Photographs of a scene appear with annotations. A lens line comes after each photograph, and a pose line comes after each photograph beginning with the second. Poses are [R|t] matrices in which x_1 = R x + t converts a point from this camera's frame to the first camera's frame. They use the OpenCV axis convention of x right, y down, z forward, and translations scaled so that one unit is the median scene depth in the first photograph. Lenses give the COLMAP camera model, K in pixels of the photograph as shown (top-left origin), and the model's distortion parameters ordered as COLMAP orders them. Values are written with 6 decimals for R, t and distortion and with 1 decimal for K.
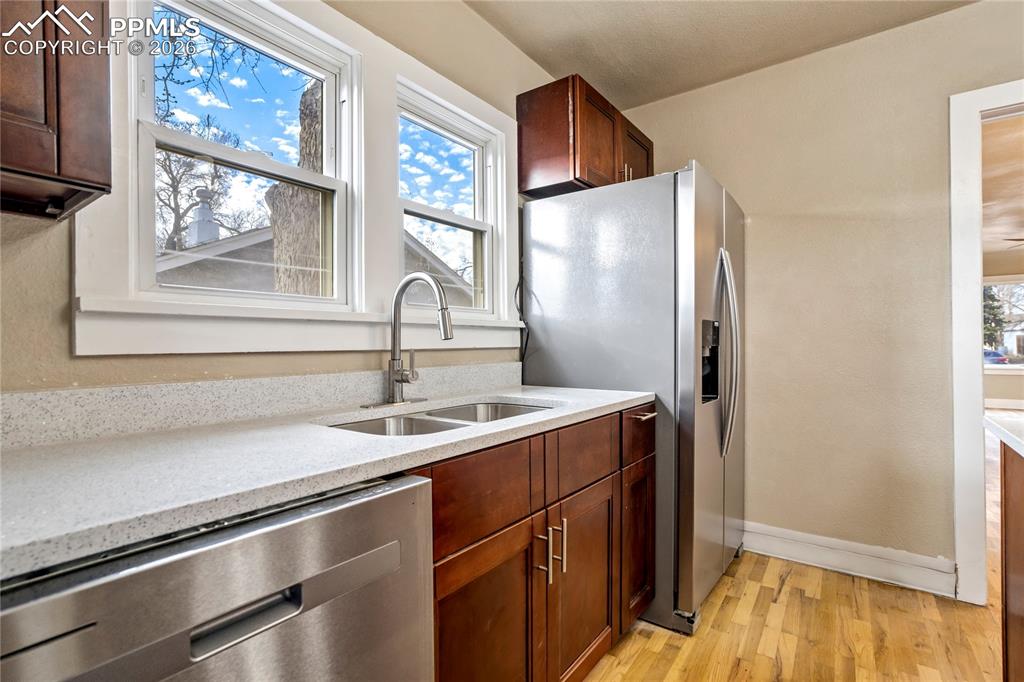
lens RADIAL K [[479.2, 0, 512.0], [0, 479.2, 341.0], [0, 0, 1]] dist [-0.037033, 0.021944]
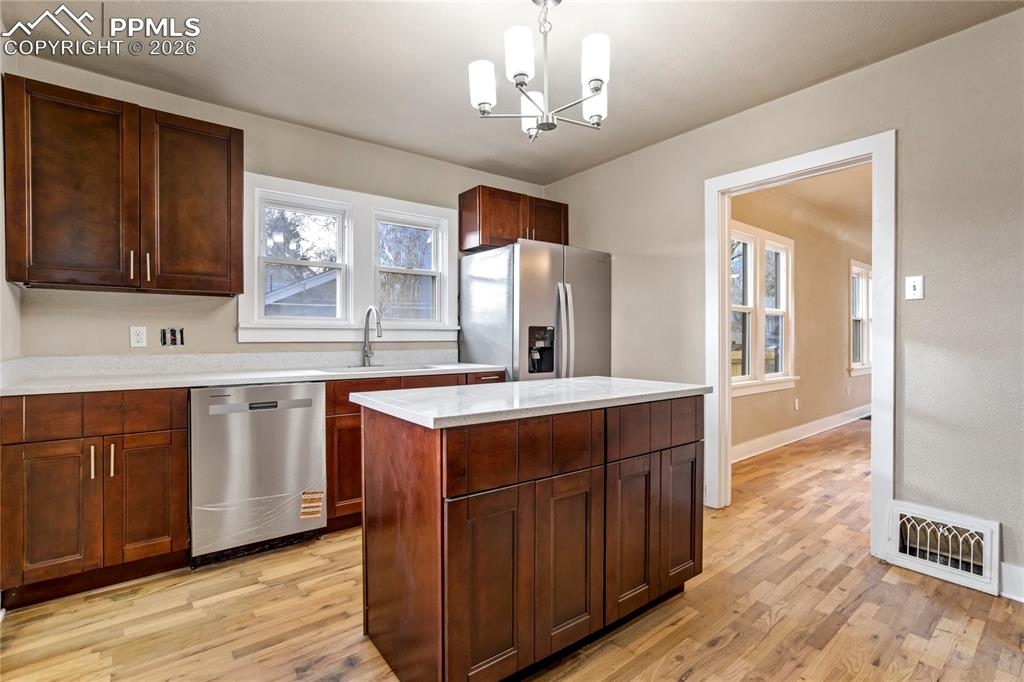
lens RADIAL K [[479.2, 0, 512.0], [0, 479.2, 341.0], [0, 0, 1]] dist [-0.037033, 0.021944]
pose [[0.957943, 0.008136, -0.286844, 0.739579], [-0.004715, 0.999909, 0.012615, -0.010140], [0.286920, -0.010732, 0.957894, -0.641998]]
